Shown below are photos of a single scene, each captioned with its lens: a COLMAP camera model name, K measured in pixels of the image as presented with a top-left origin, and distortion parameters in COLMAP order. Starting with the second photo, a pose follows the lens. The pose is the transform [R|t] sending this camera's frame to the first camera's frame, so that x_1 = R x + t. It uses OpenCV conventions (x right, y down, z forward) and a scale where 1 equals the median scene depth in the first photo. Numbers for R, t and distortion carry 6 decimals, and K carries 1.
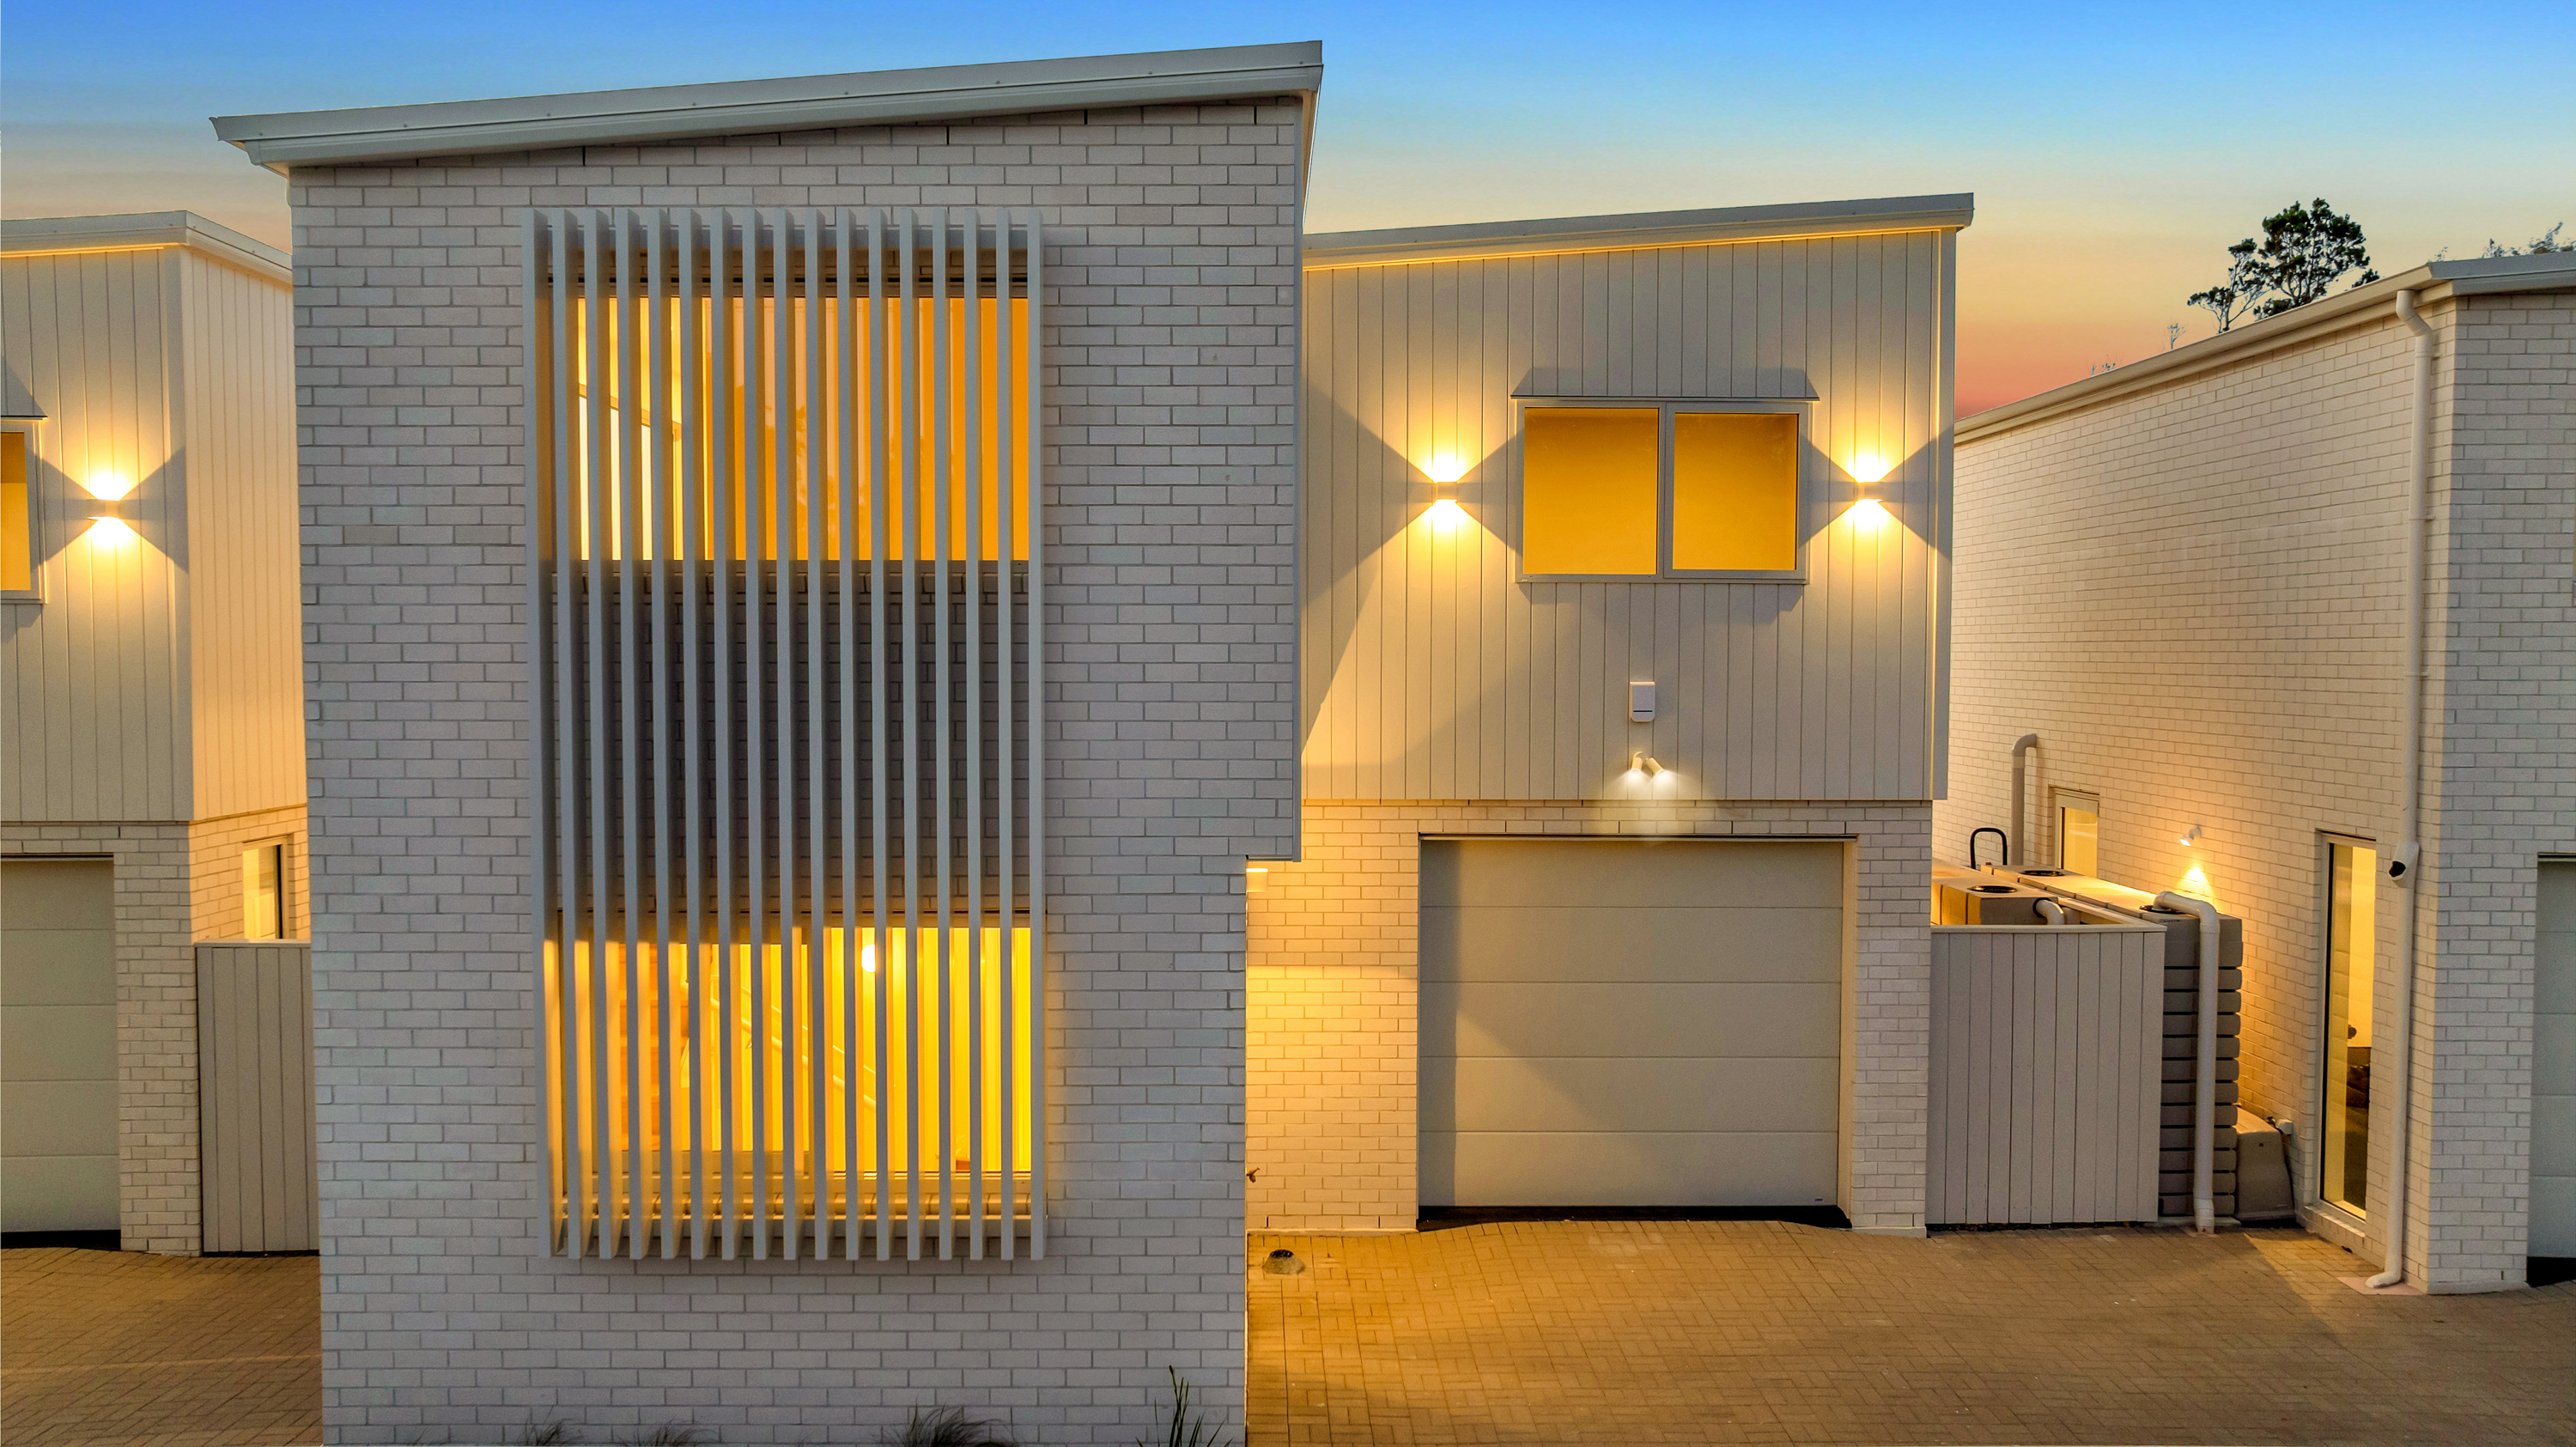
lens RADIAL K [[1830.9, 0, 1285.9], [0, 1830.9, 726.9], [0, 0, 1]] dist [-0.061219, 0.088816]
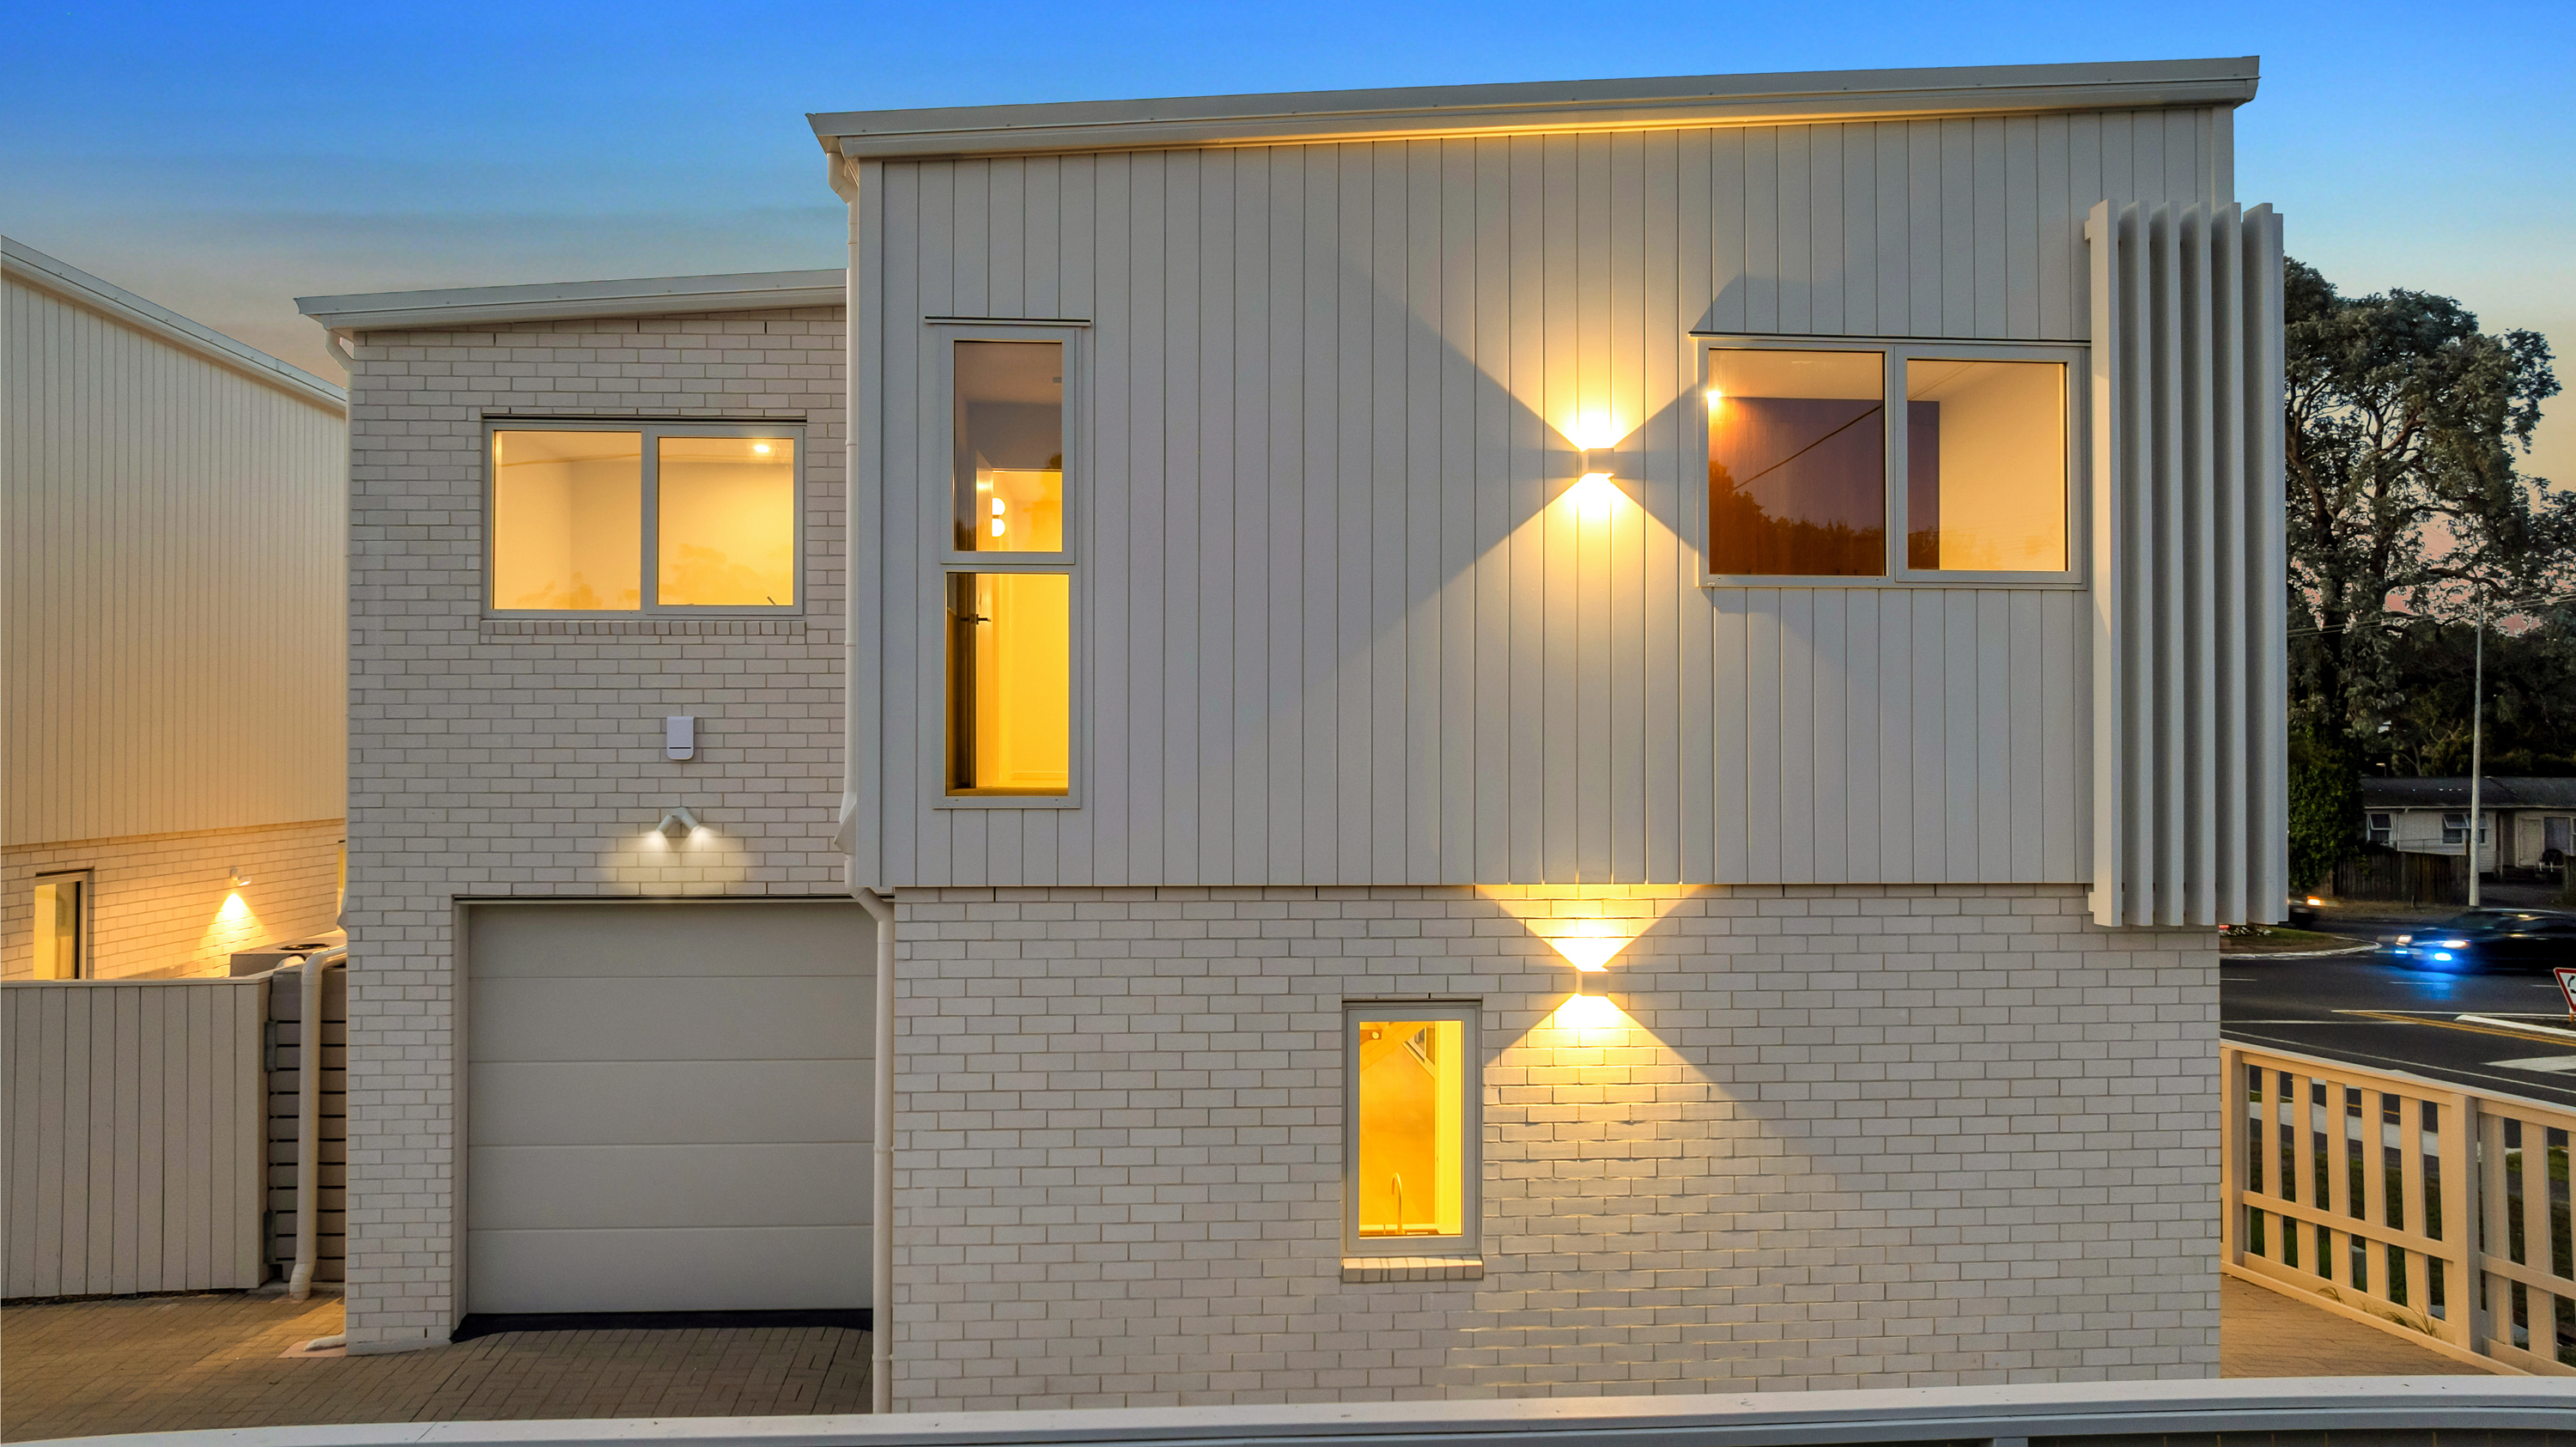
lens RADIAL K [[1814.9, 0, 1284.5], [0, 1814.9, 733.6], [0, 0, 1]] dist [-0.059651, 0.081323]
pose [[0.998478, -0.003752, 0.055030, 1.006140], [0.006700, 0.998546, -0.053479, 0.034601], [-0.054750, 0.053767, 0.997051, 0.004165]]
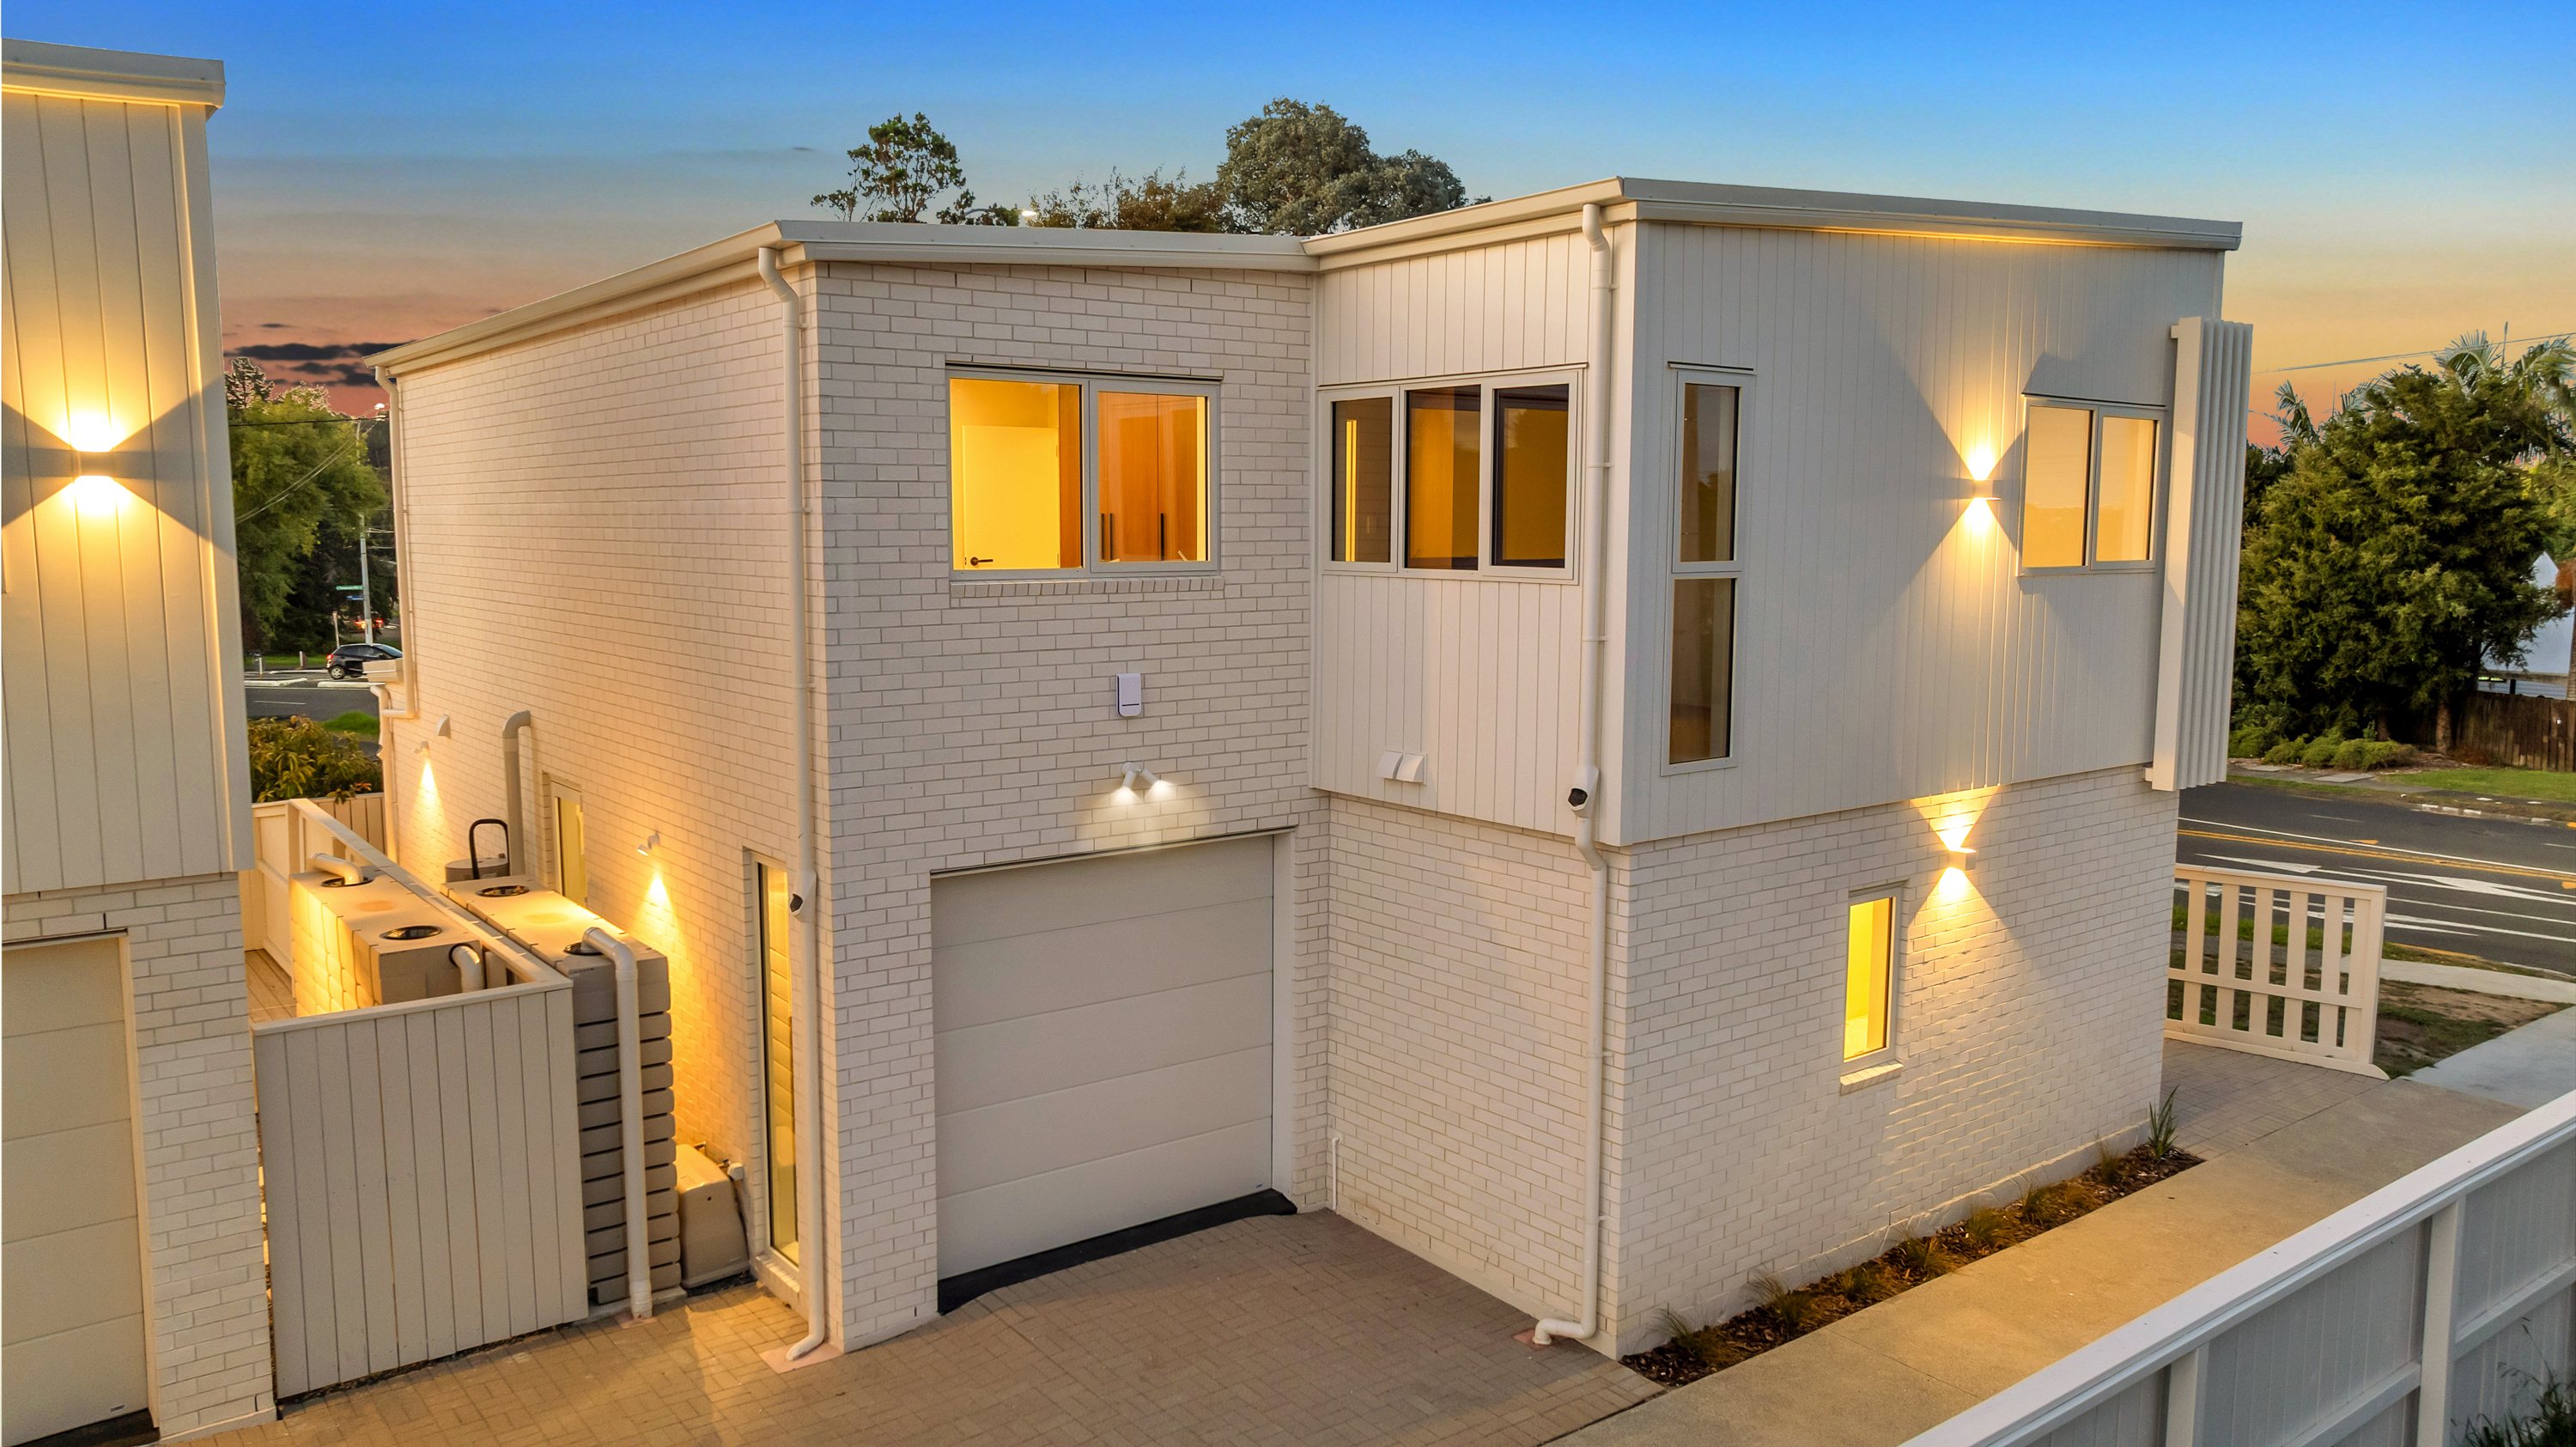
lens RADIAL K [[1797.1, 0, 1264.7], [0, 1797.1, 728.1], [0, 0, 1]] dist [-0.009830, -0.002997]
pose [[0.805990, -0.071014, 0.587654, 0.267719], [0.024729, 0.995950, 0.086437, -0.074320], [-0.591412, -0.055135, 0.804482, 0.142954]]
